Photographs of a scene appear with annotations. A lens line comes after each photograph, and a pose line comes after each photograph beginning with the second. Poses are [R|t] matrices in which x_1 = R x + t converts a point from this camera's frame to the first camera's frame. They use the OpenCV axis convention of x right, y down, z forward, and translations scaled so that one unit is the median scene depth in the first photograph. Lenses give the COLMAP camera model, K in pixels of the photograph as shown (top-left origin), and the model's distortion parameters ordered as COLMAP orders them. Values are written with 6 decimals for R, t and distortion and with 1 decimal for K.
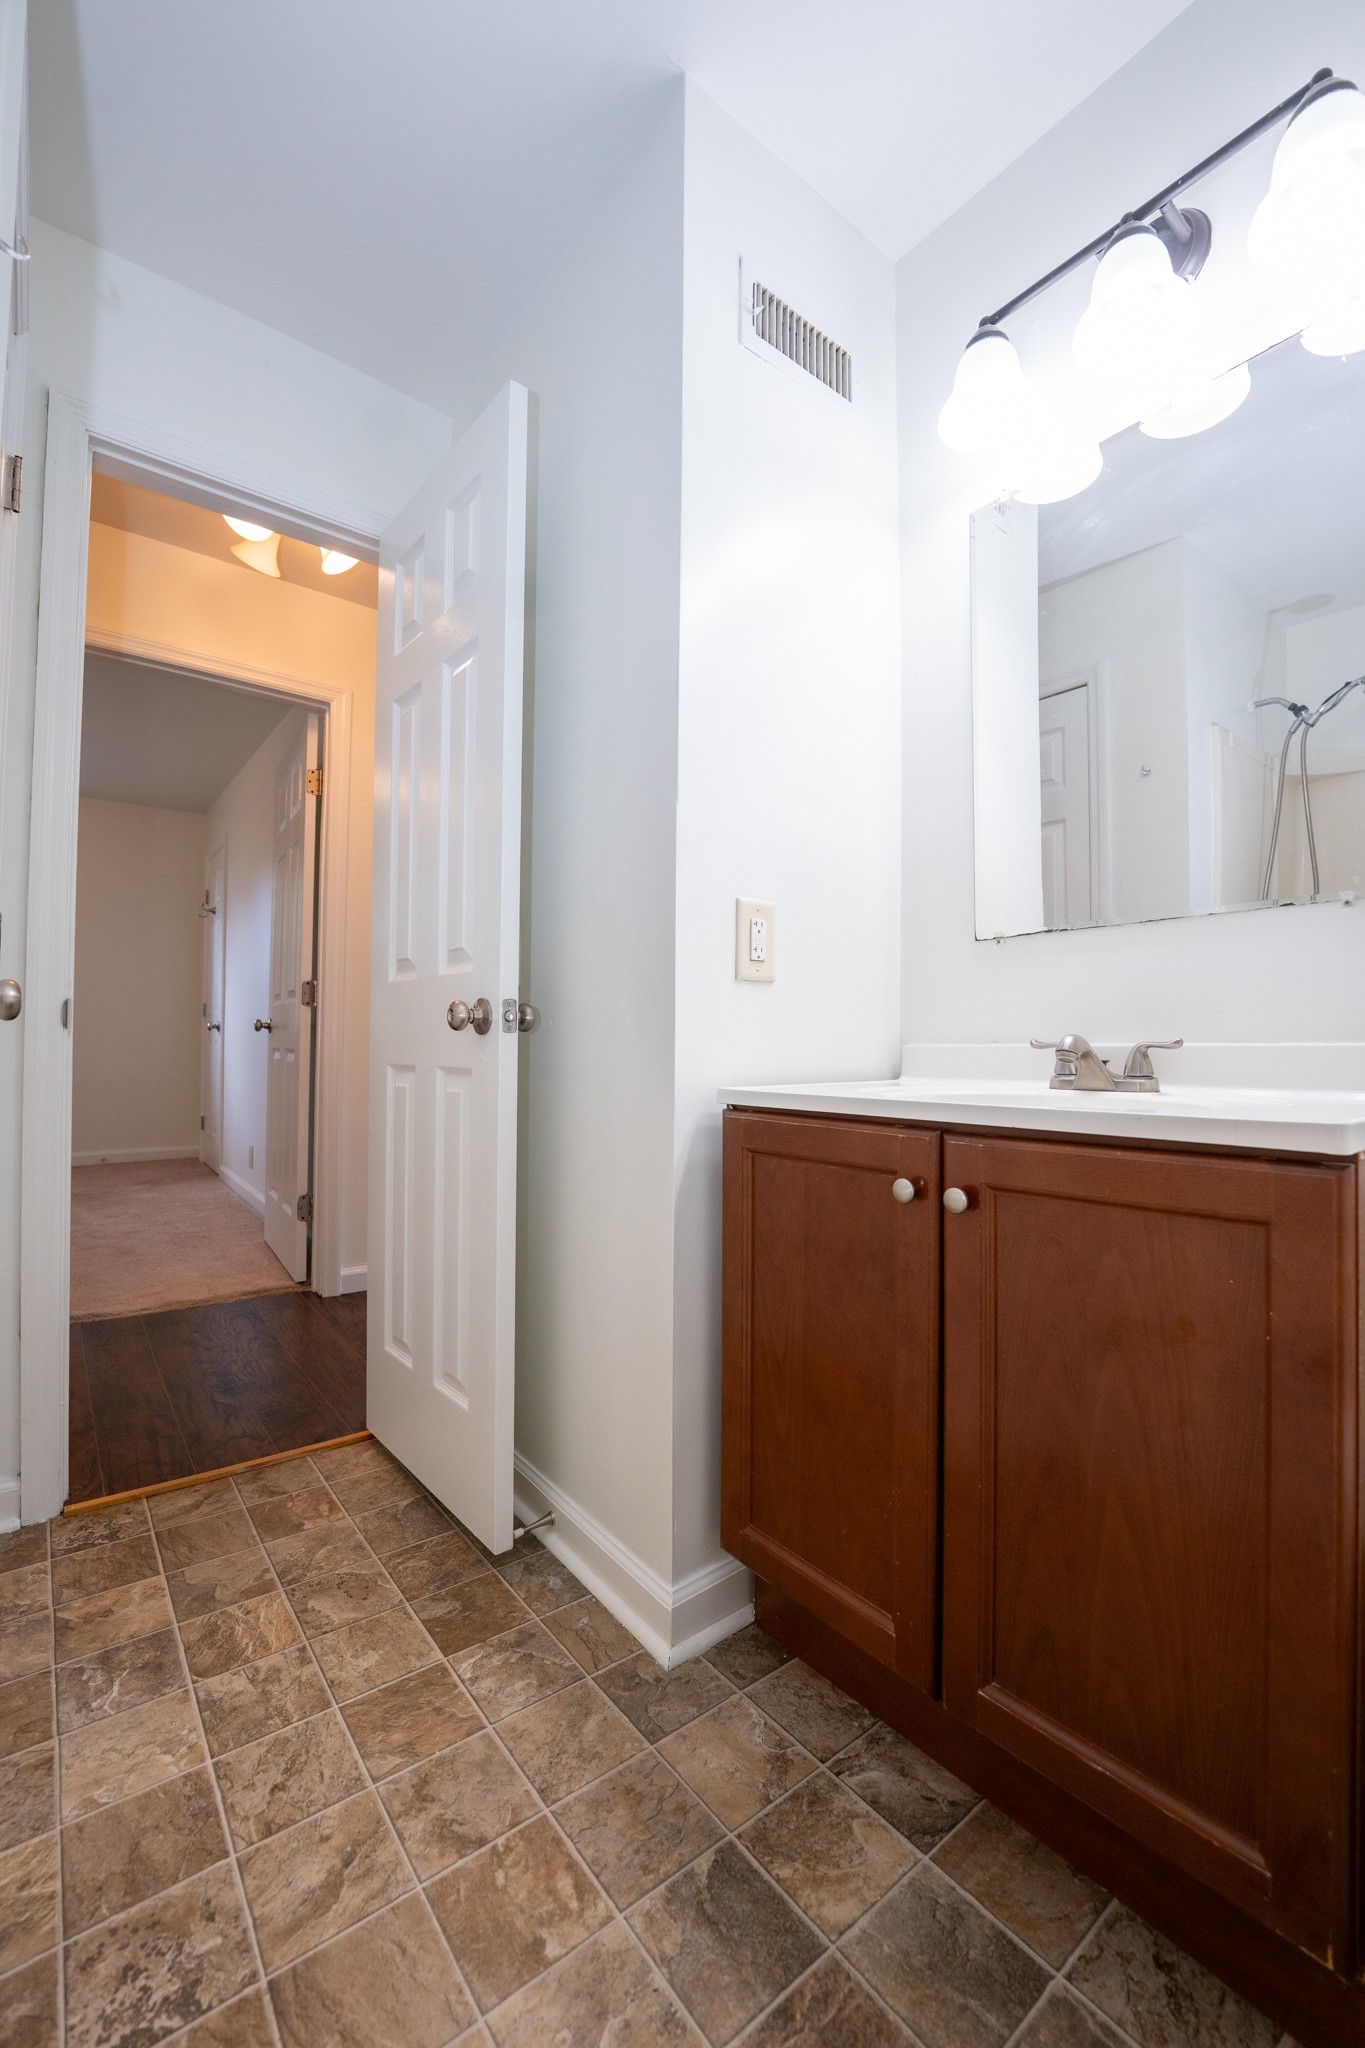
lens RADIAL K [[824.0, 0, 679.9], [0, 824.0, 1026.0], [0, 0, 1]] dist [-0.031120, 0.004016]
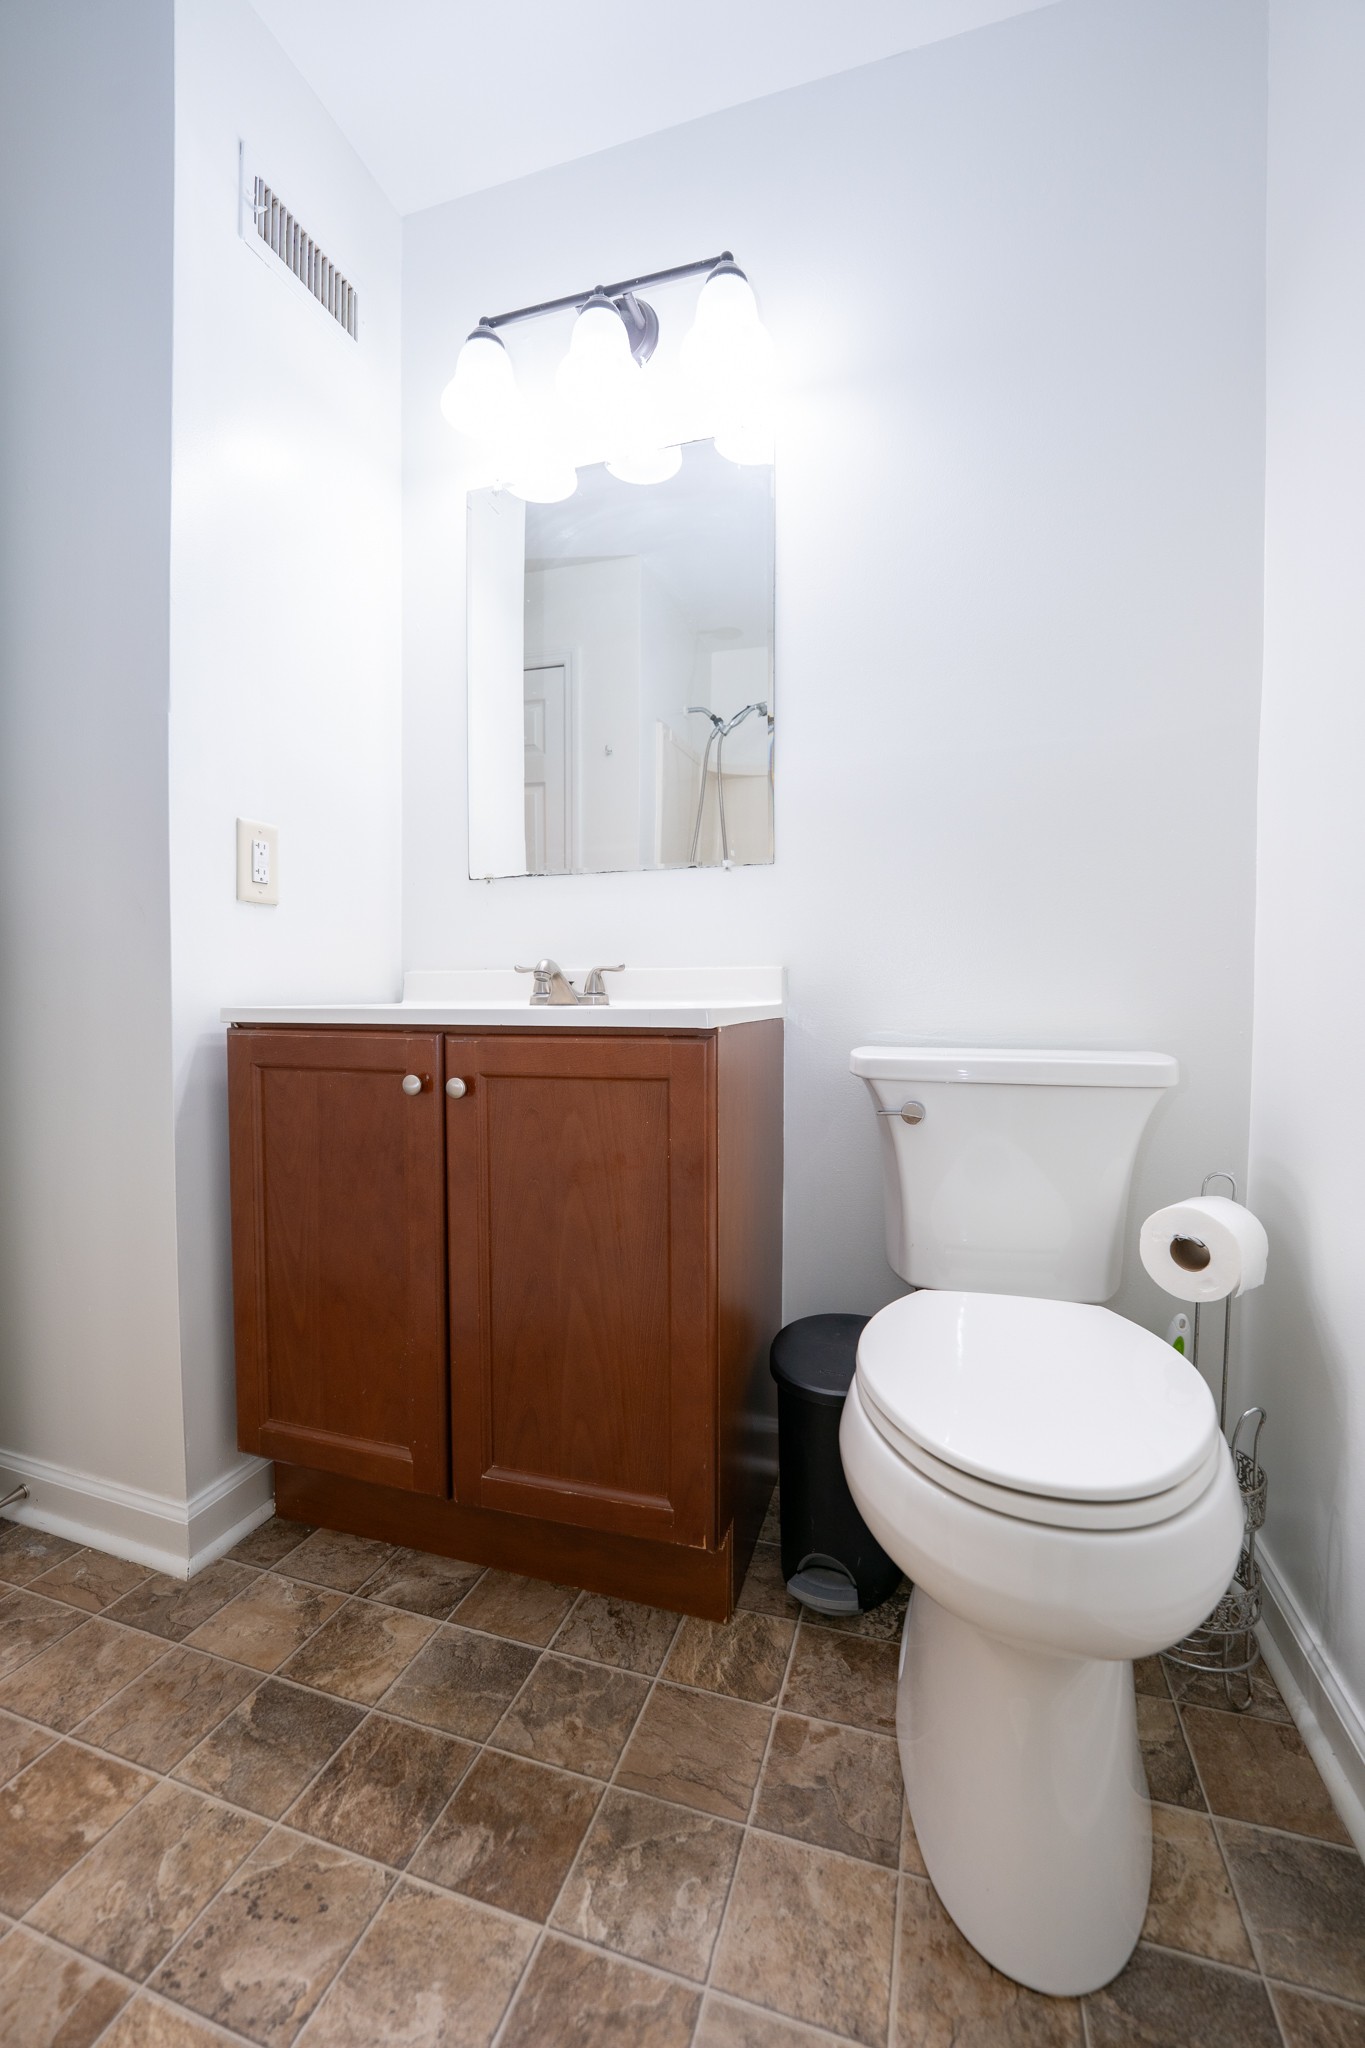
lens RADIAL K [[824.0, 0, 679.9], [0, 824.0, 1026.0], [0, 0, 1]] dist [-0.031120, 0.004016]
pose [[0.824198, -0.024192, 0.565785, -0.068379], [-0.010430, 0.998269, 0.057878, 0.042847], [-0.566206, -0.053604, 0.822519, -0.162269]]
